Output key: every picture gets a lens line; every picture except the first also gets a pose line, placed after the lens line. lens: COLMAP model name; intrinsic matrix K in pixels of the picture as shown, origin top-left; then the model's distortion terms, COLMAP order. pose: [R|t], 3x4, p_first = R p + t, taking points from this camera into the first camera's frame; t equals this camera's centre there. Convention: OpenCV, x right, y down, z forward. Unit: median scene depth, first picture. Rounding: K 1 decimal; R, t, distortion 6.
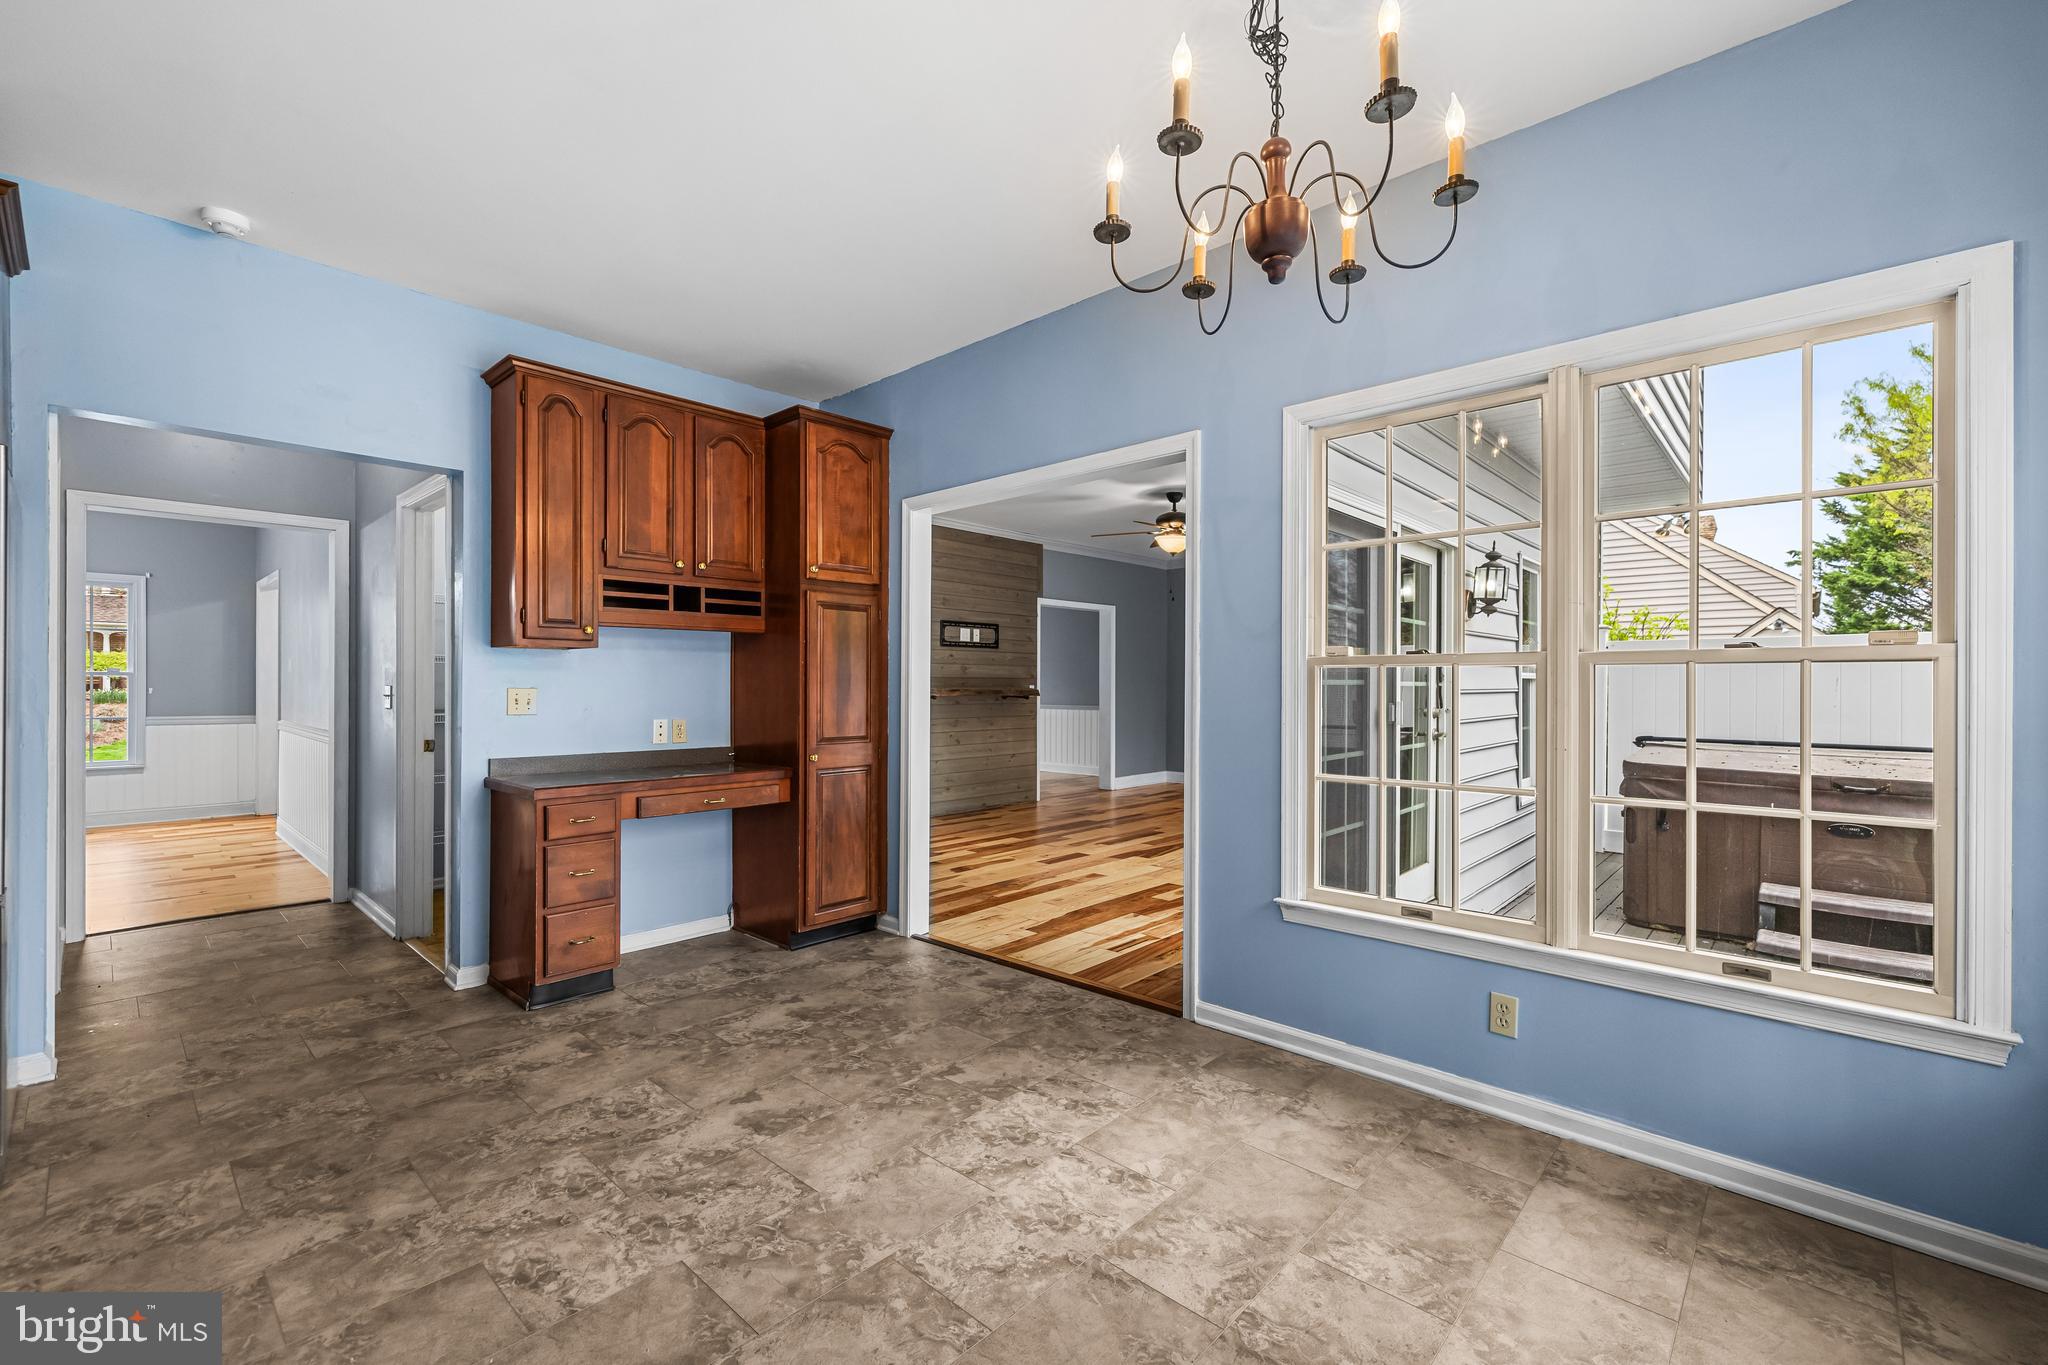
lens RADIAL K [[868.1, 0, 1024.5], [0, 868.1, 687.5], [0, 0, 1]] dist [0.002294, 0.000452]
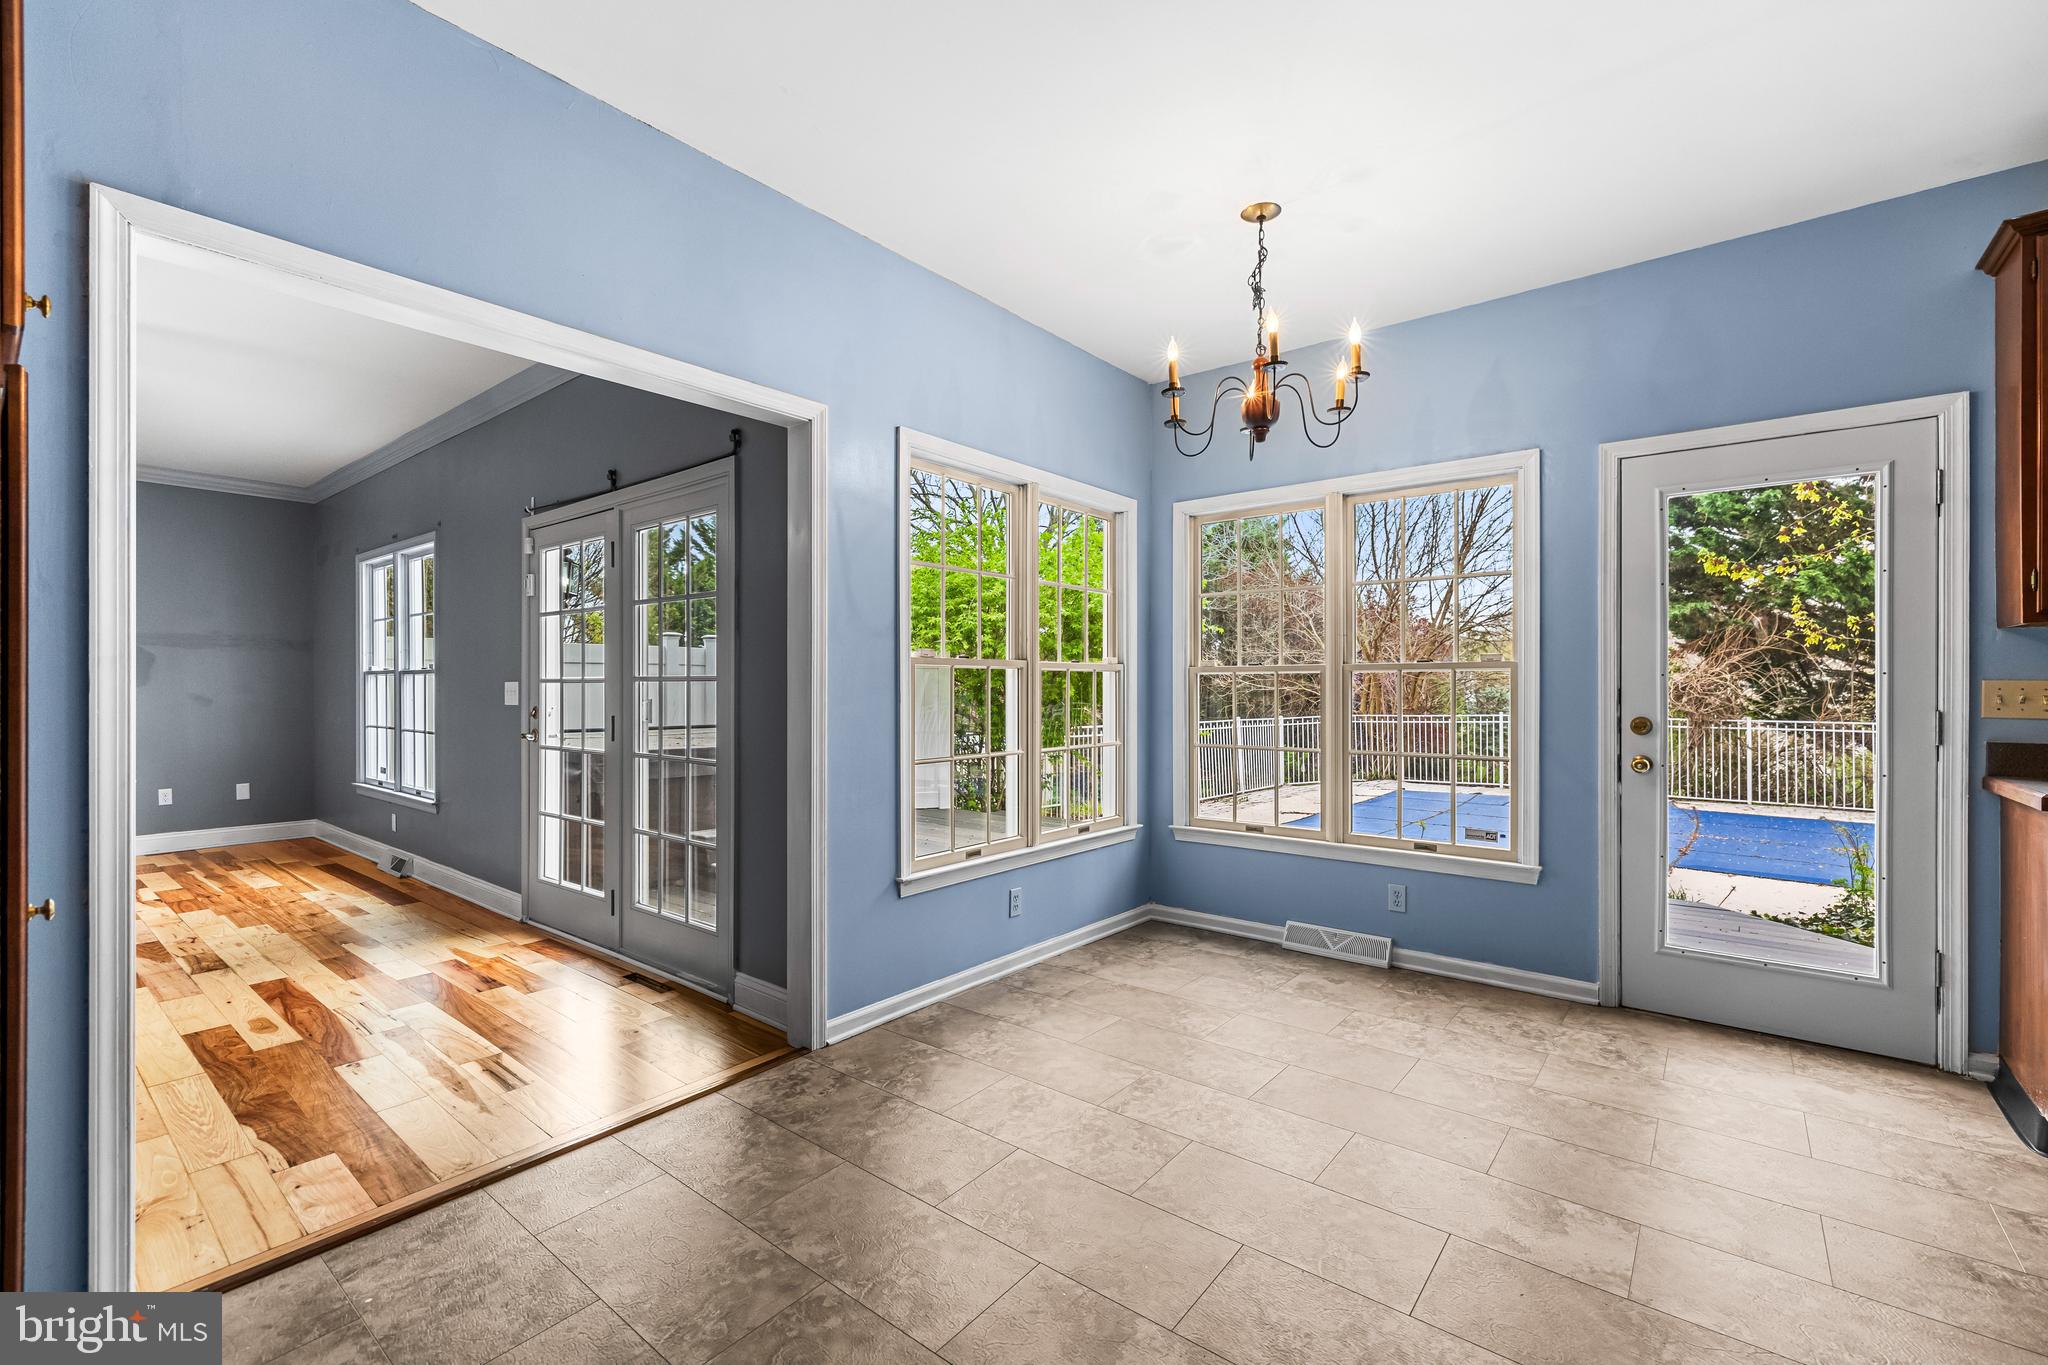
lens RADIAL K [[868.1, 0, 1024.5], [0, 868.1, 687.5], [0, 0, 1]] dist [0.002294, 0.000452]
pose [[-0.071829, -0.003907, 0.997409, -0.847249], [0.000369, 0.999992, 0.003944, -0.001069], [-0.997417, 0.000651, -0.071827, 0.977034]]
